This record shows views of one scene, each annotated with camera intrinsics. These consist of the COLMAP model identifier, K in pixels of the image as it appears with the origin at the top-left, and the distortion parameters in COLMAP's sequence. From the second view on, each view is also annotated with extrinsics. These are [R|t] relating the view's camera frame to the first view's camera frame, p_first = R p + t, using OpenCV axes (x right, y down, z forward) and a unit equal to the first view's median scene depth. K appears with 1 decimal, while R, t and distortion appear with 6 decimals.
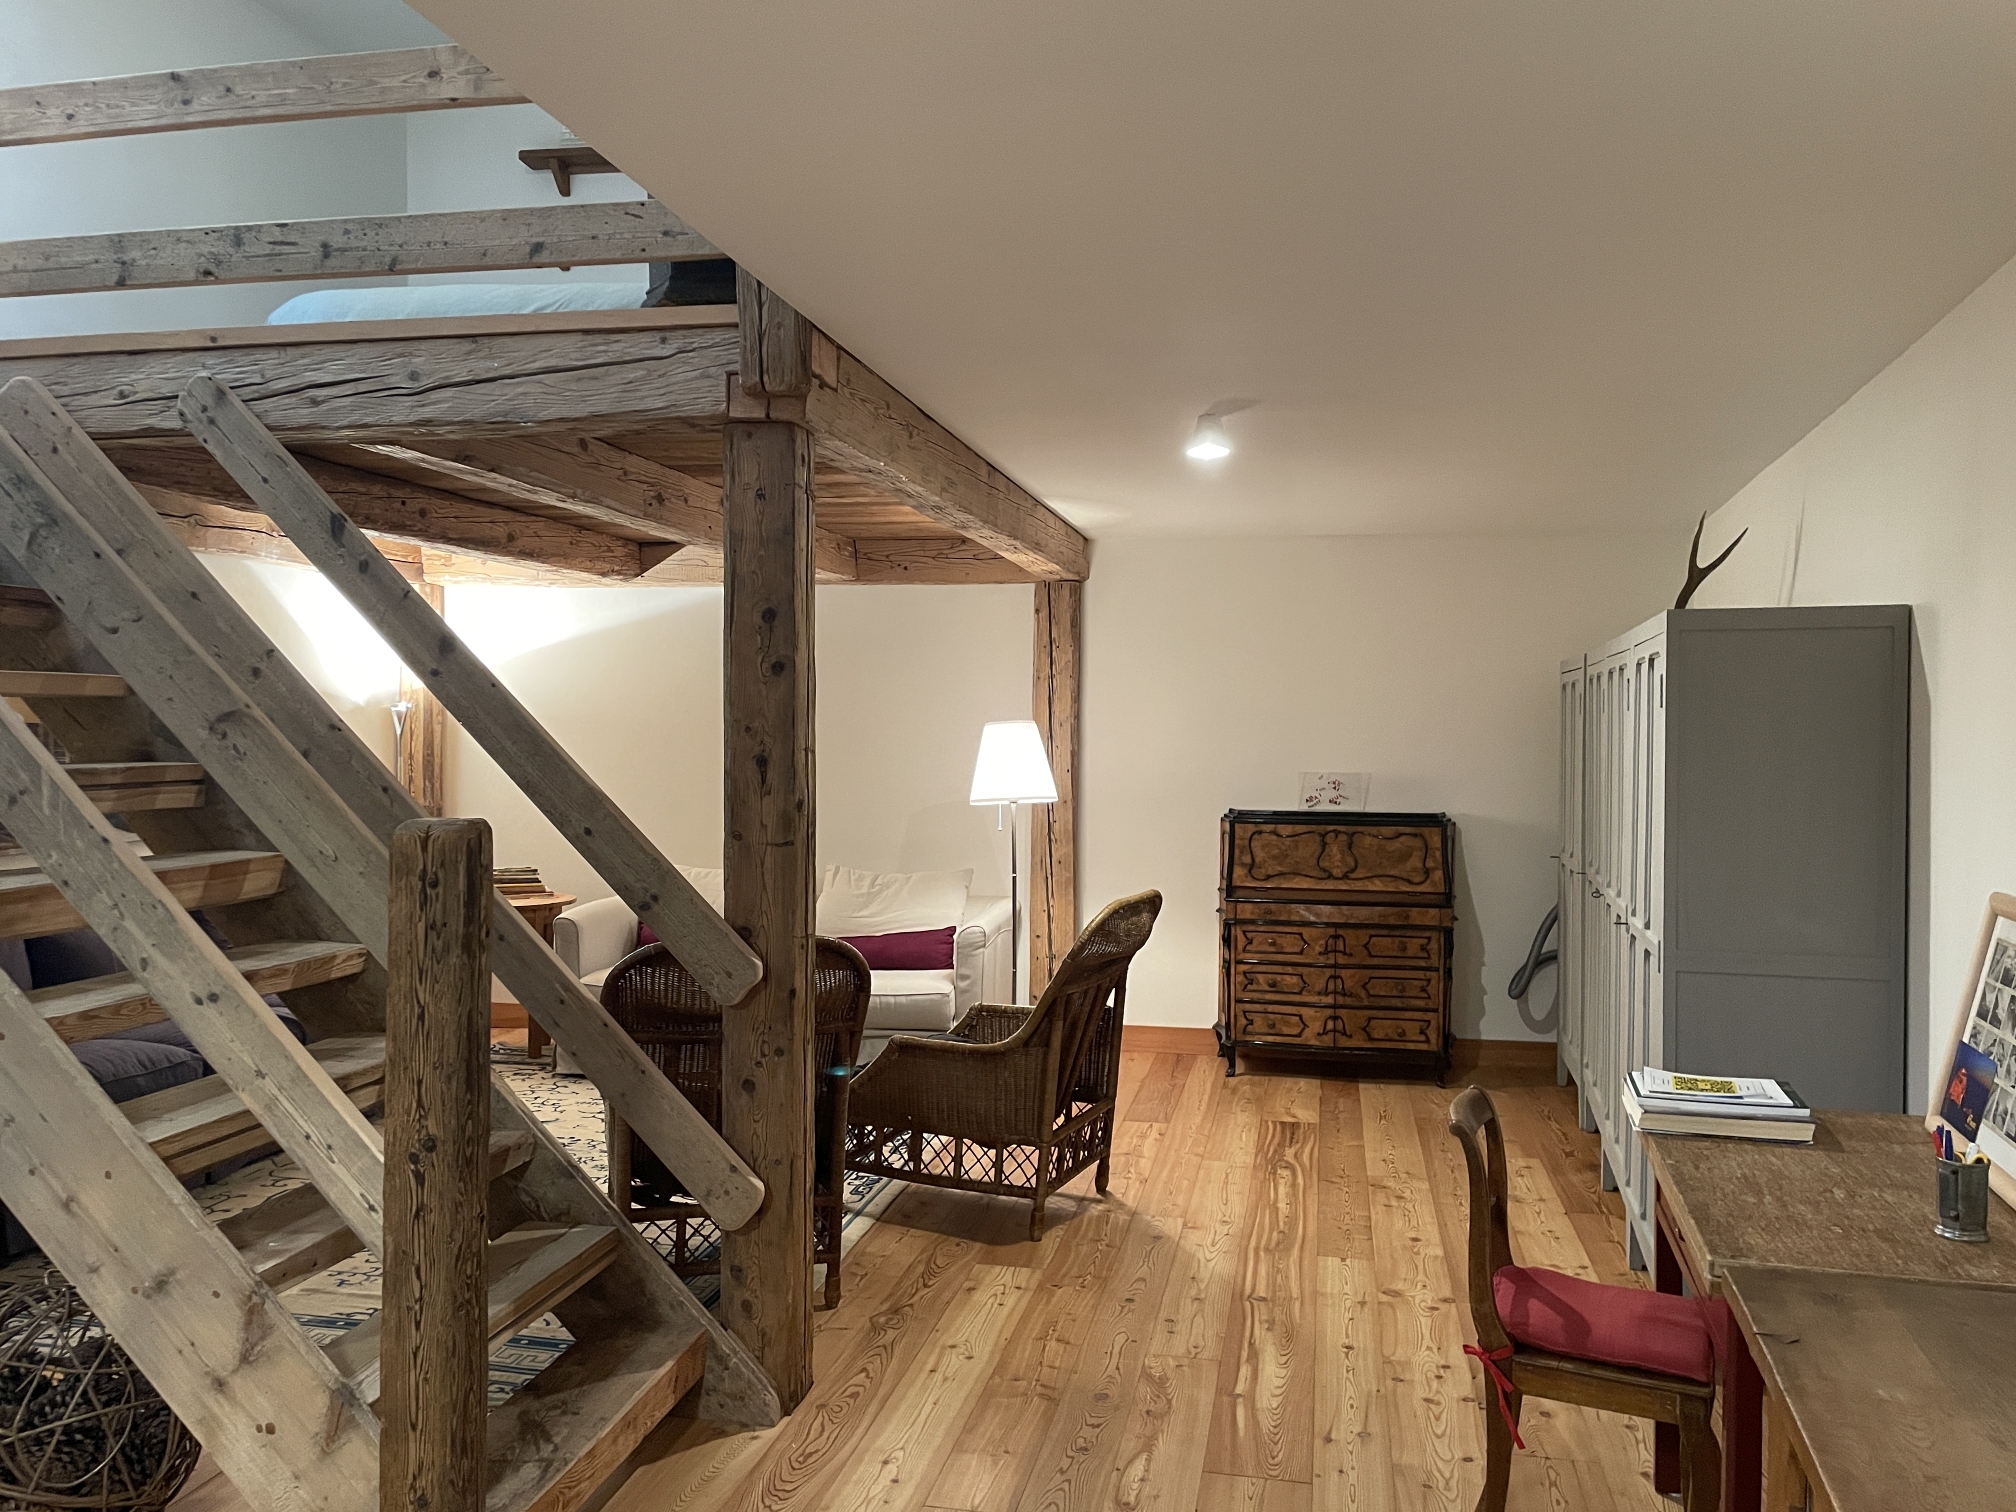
lens RADIAL K [[1527.6, 0, 1018.9], [0, 1527.6, 752.3], [0, 0, 1]] dist [0.095646, -0.117762]
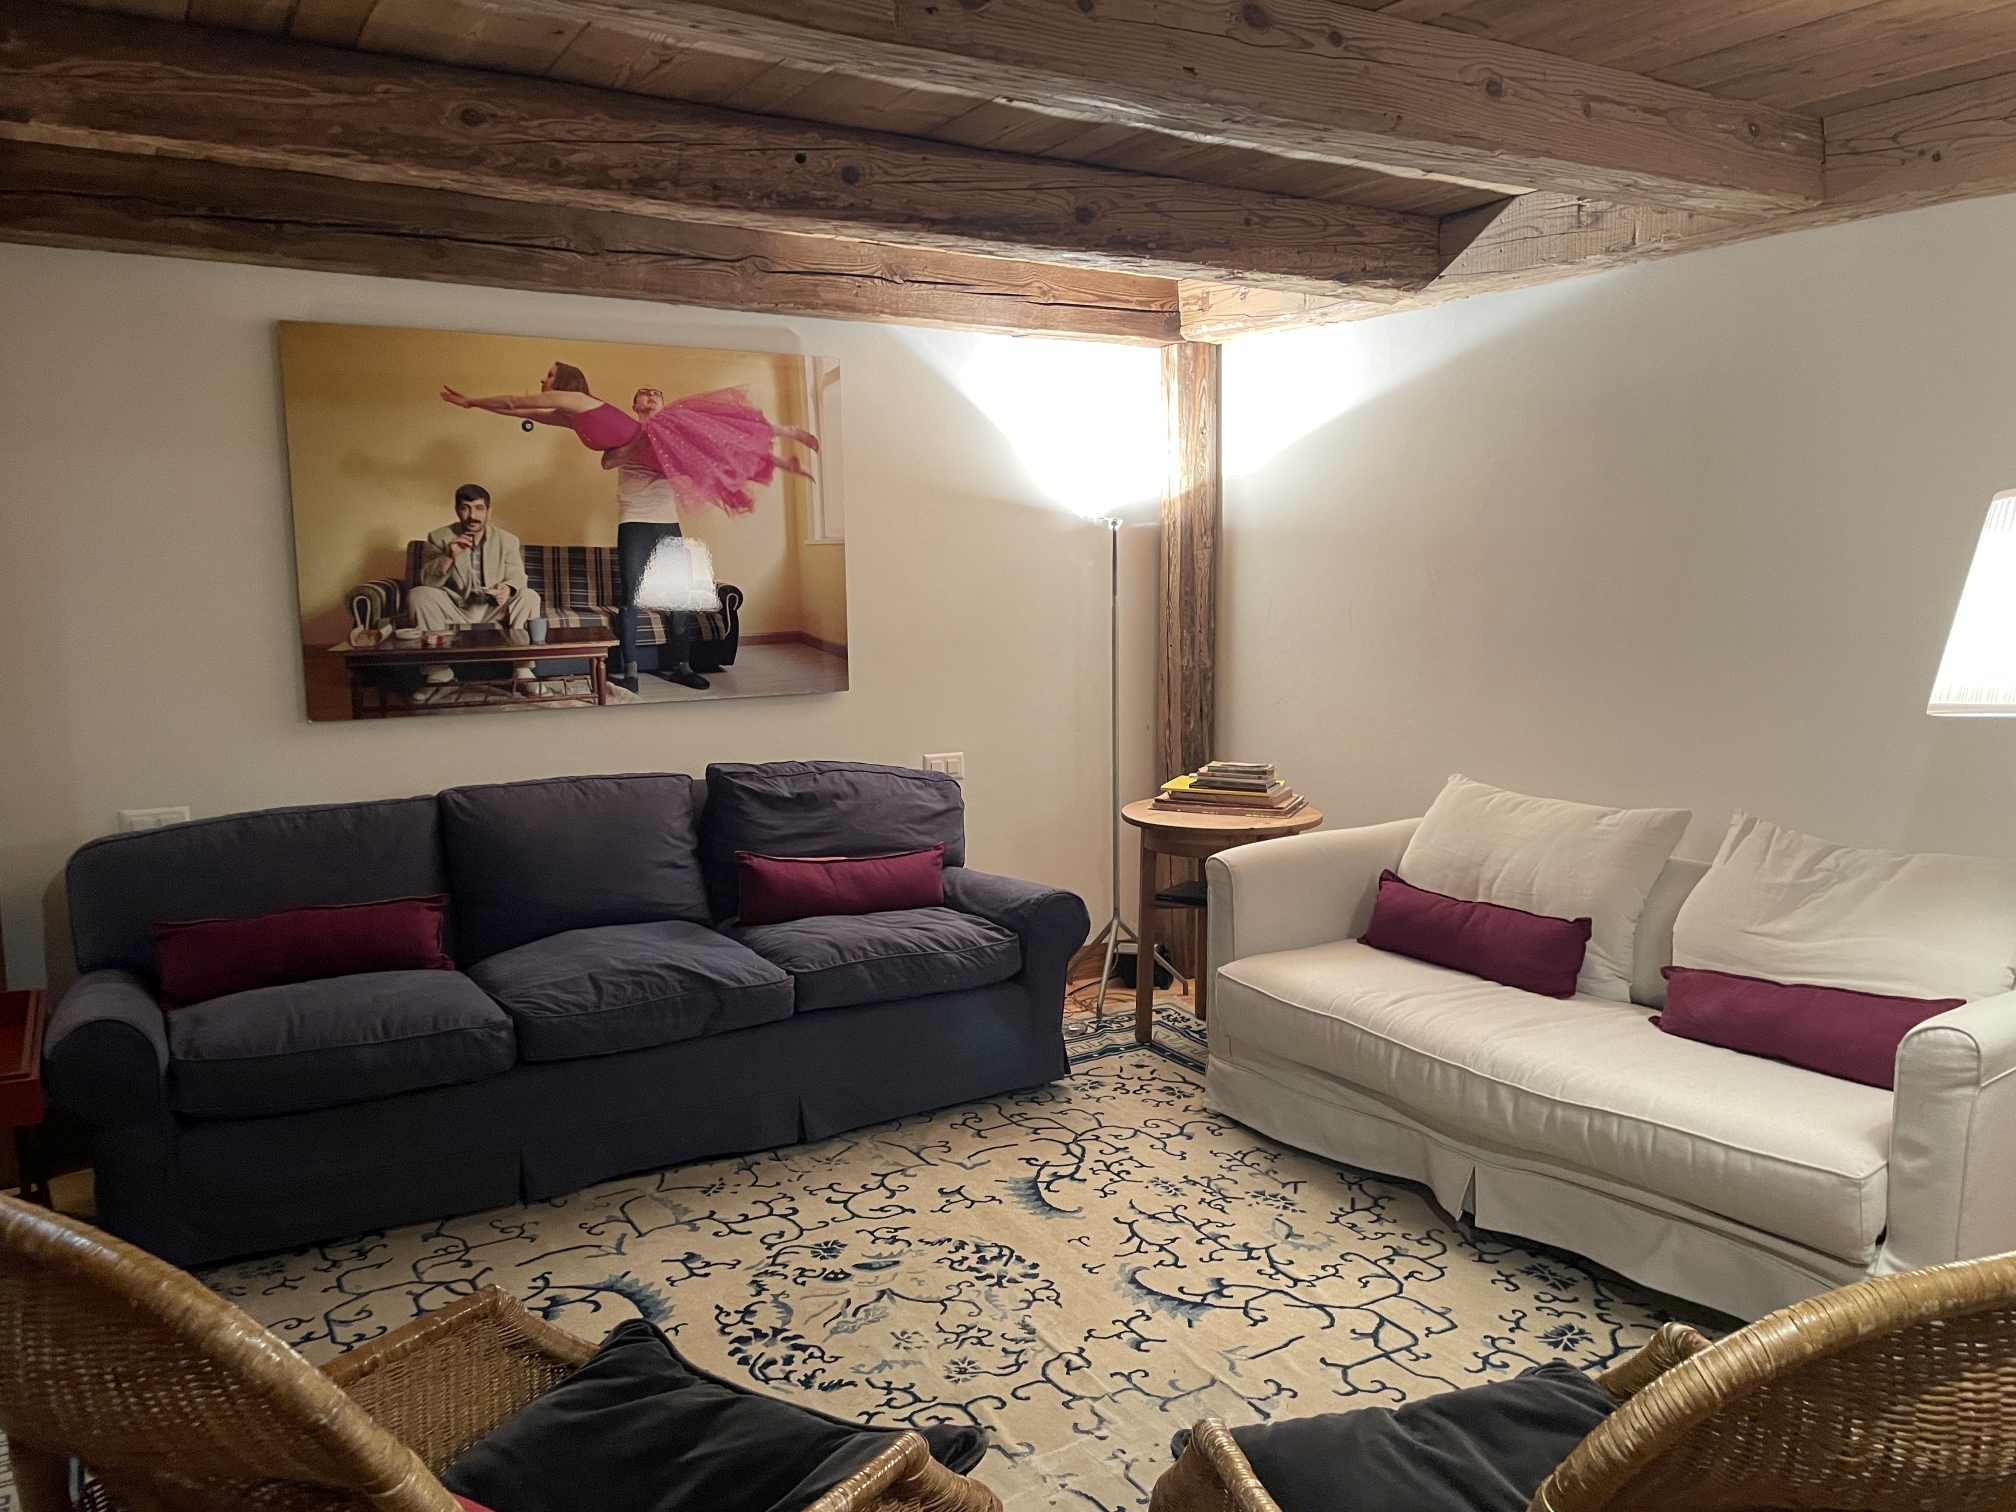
lens RADIAL K [[1530.1, 0, 1011.3], [0, 1530.1, 741.7], [0, 0, 1]] dist [0.096564, -0.124801]
pose [[0.678414, 0.070854, -0.731255, 0.160187], [-0.003374, 0.995629, 0.093340, 0.008820], [0.734672, -0.060856, 0.675688, 0.962449]]
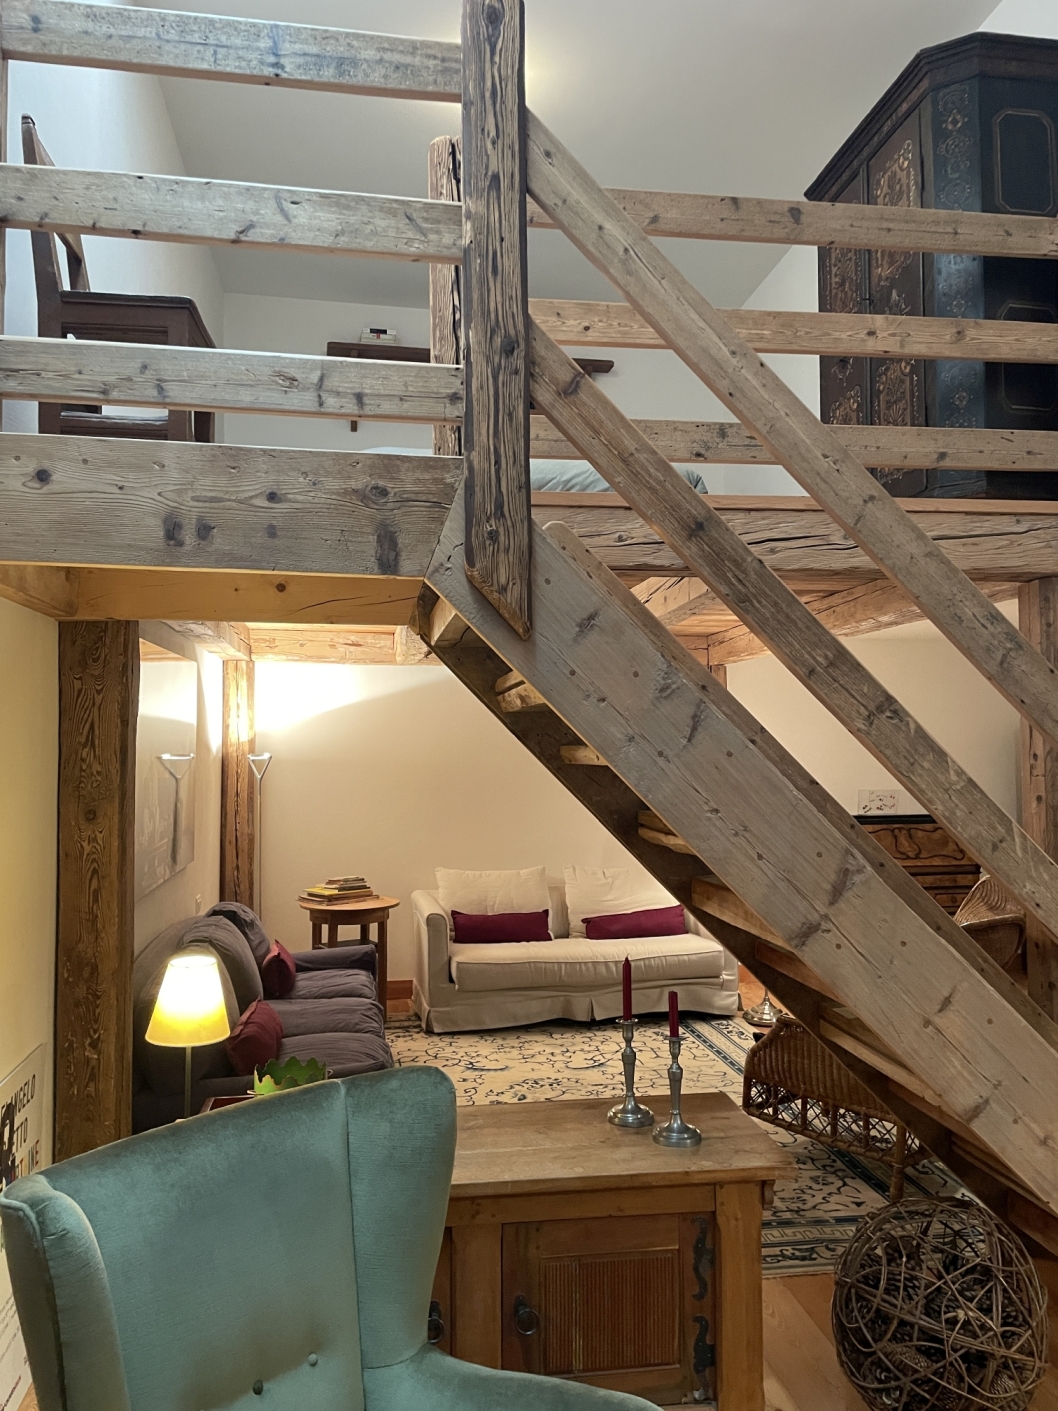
lens RADIAL K [[1069.2, 0, 525.6], [0, 1069.2, 710.6], [0, 0, 1]] dist [0.095646, -0.117762]
pose [[0.939968, -0.000208, 0.341264, -0.971946], [0.018838, 0.998507, -0.051277, -0.034377], [-0.340743, 0.054627, 0.938568, 0.164747]]
